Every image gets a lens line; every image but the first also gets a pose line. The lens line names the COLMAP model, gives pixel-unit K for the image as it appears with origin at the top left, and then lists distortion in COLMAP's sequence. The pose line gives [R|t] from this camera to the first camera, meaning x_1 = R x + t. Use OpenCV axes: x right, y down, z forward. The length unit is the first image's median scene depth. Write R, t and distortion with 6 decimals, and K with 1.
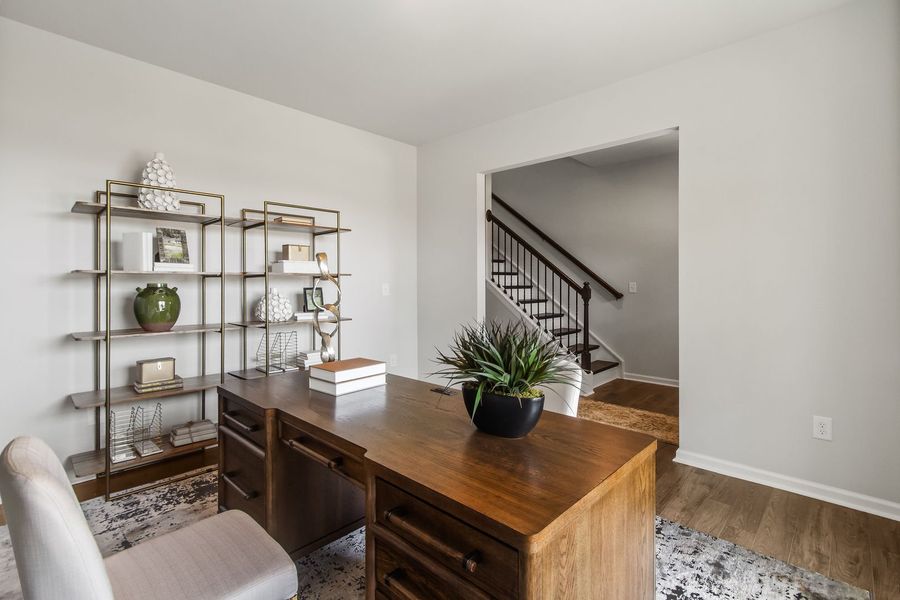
lens RADIAL K [[421.6, 0, 448.0], [0, 421.6, 292.9], [0, 0, 1]] dist [0.000609, 0.000353]
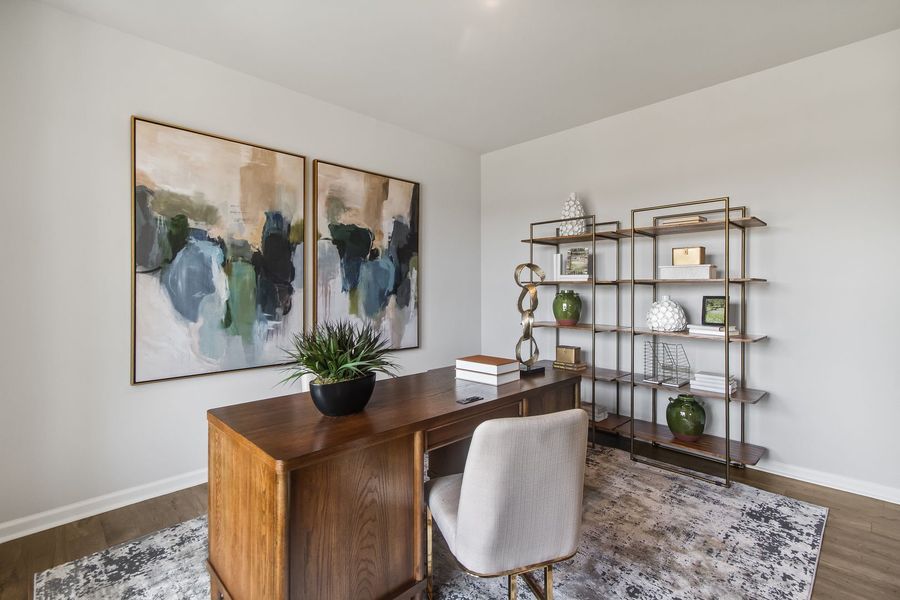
lens RADIAL K [[421.6, 0, 448.0], [0, 421.6, 292.9], [0, 0, 1]] dist [0.000609, 0.000353]
pose [[-0.029206, 0.012108, -0.999500, 0.567464], [-0.023054, 0.999652, 0.012784, -0.019043], [0.999308, 0.023416, -0.028917, 0.552611]]
